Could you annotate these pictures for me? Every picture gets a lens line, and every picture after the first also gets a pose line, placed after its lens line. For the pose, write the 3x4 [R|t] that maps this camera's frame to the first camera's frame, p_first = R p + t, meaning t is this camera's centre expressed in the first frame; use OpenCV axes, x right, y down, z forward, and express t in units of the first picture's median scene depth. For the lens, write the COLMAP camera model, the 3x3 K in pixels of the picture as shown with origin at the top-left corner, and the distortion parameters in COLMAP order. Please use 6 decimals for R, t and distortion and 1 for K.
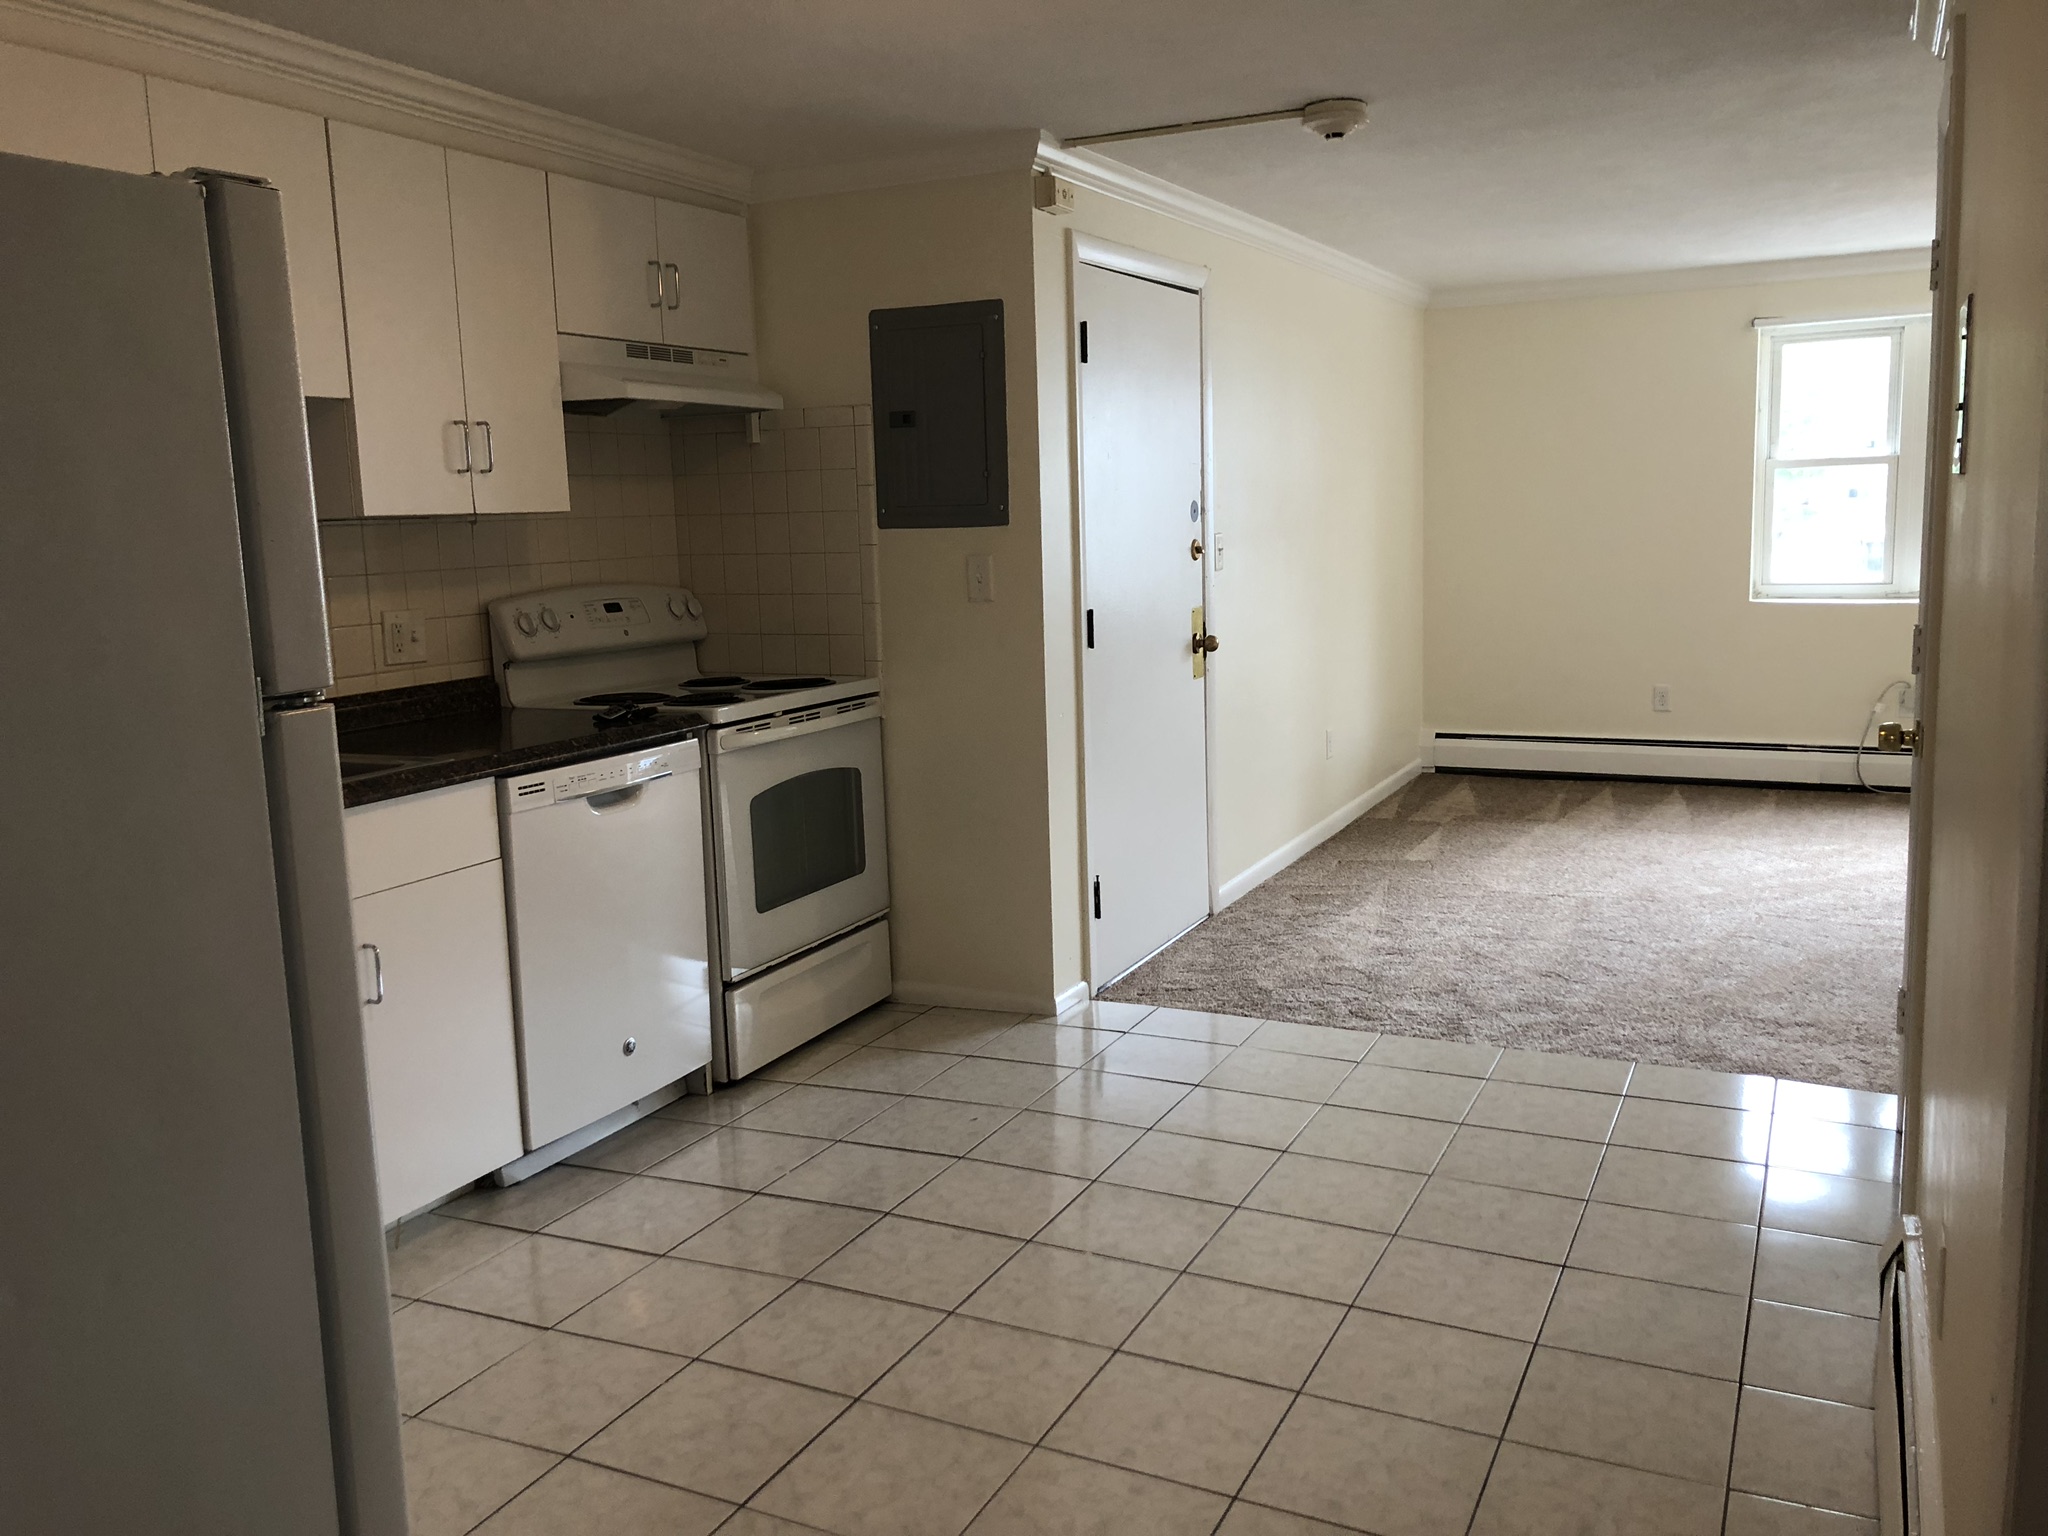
lens RADIAL K [[1659.2, 0, 1031.1], [0, 1659.2, 767.3], [0, 0, 1]] dist [0.010504, 0.001016]
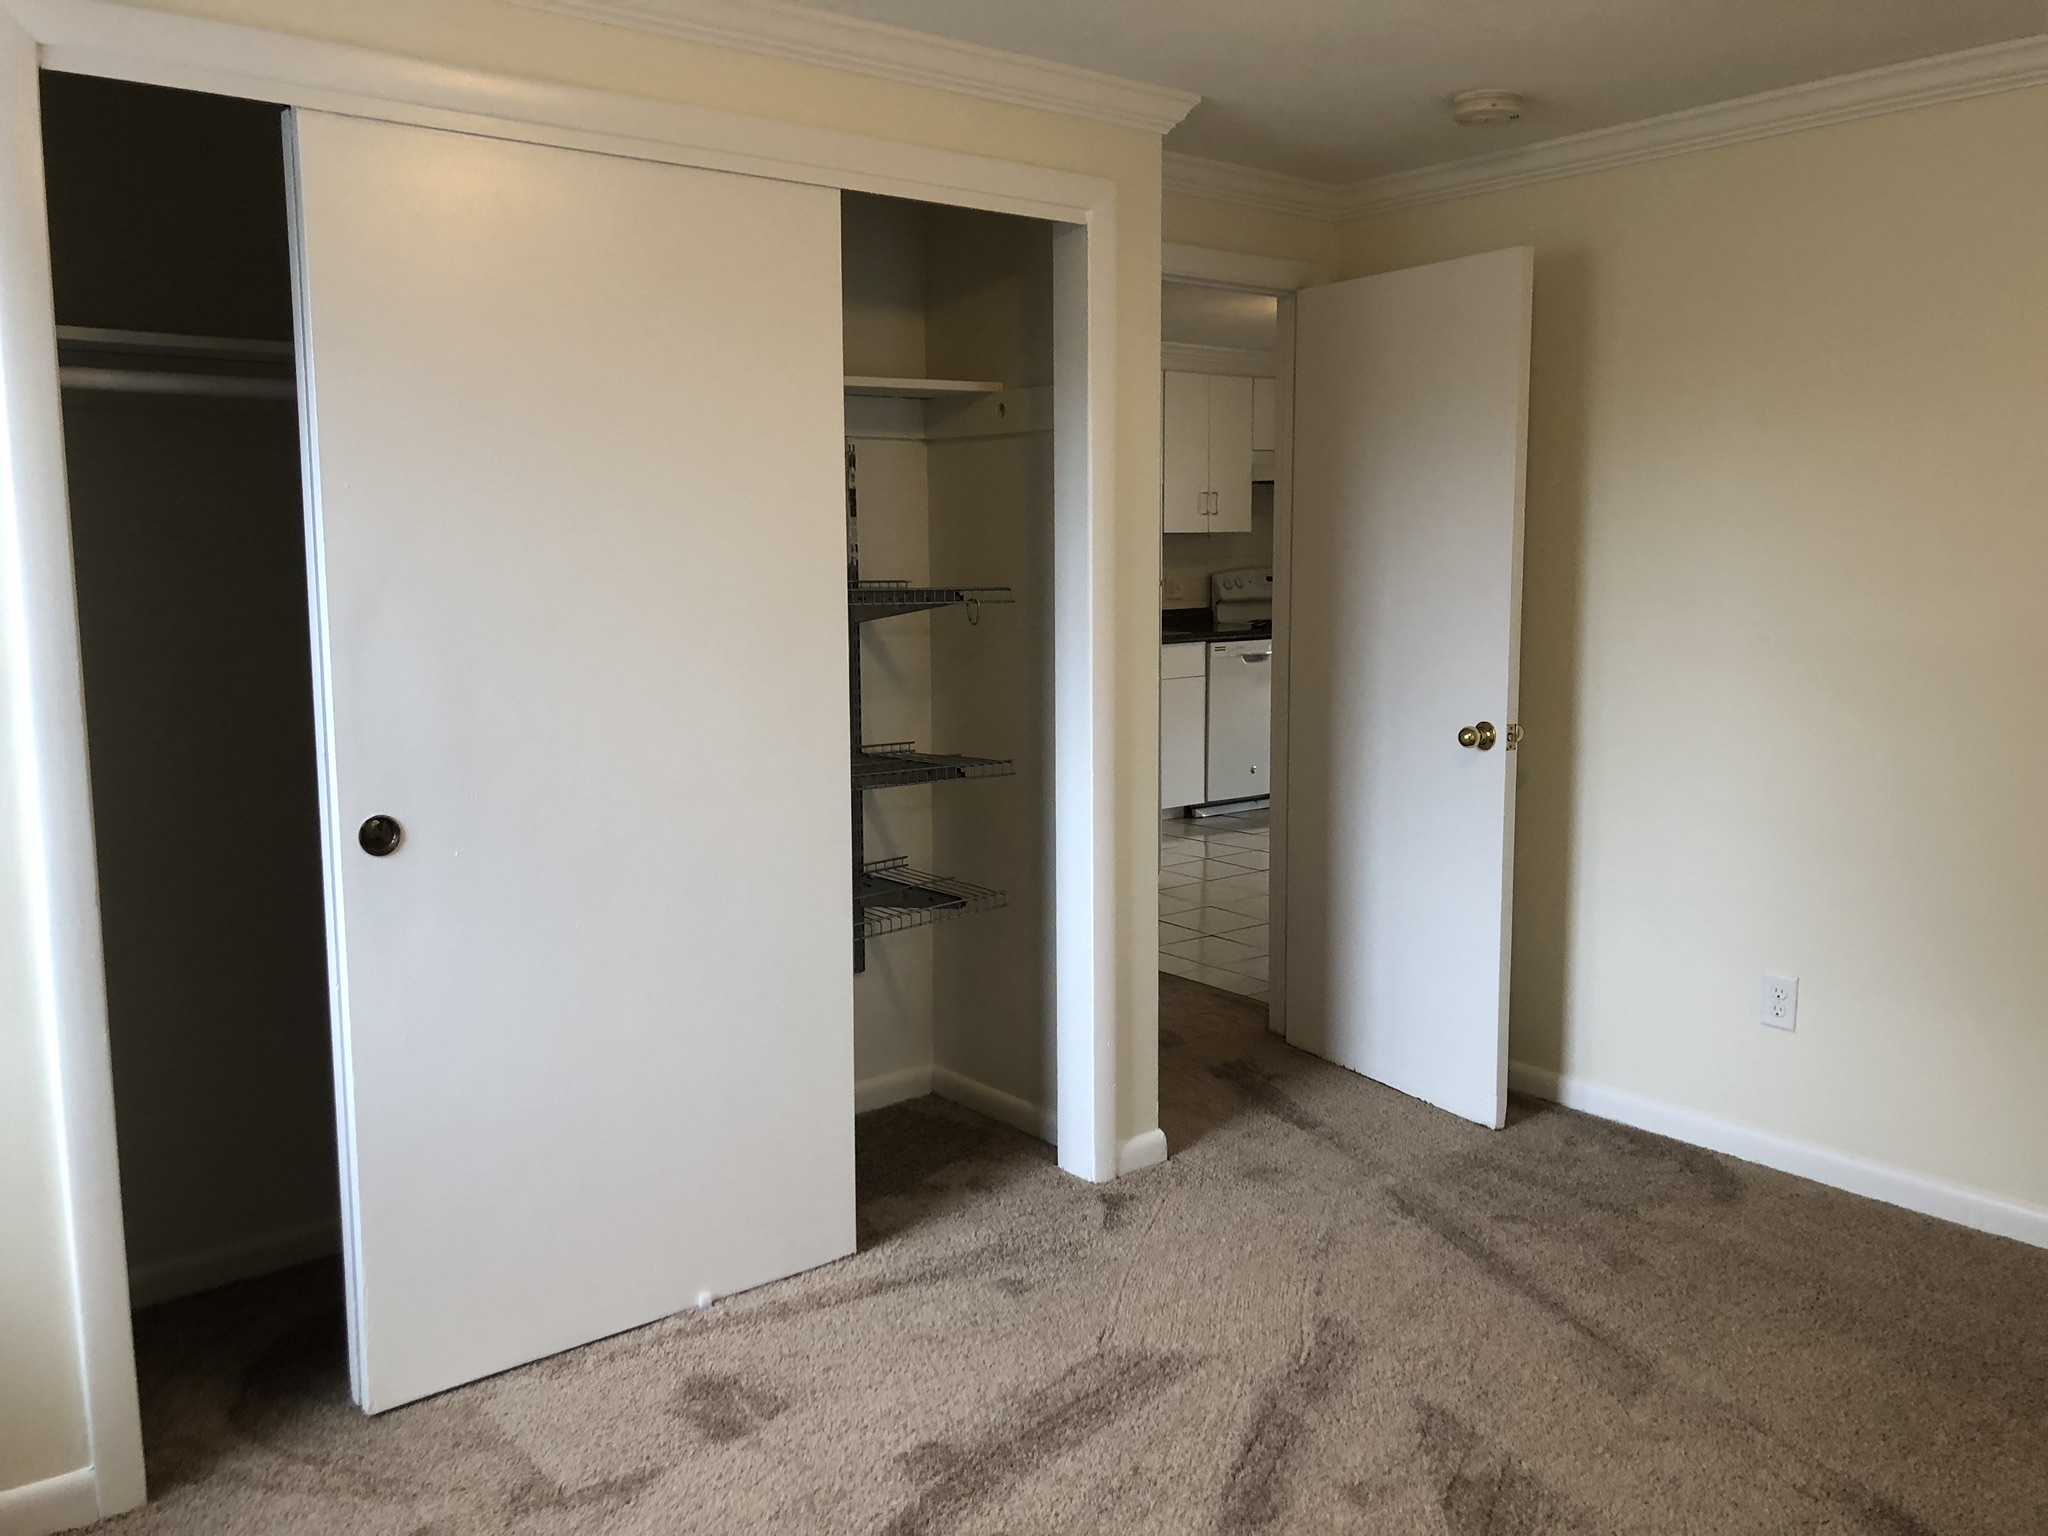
lens RADIAL K [[1659.2, 0, 1025.5], [0, 1659.2, 769.4], [0, 0, 1]] dist [0.010504, 0.001016]
pose [[0.905066, 0.084128, -0.416867, 0.400658], [-0.084985, 0.996245, 0.016541, 0.149470], [0.416693, 0.020457, 0.908817, -1.128596]]
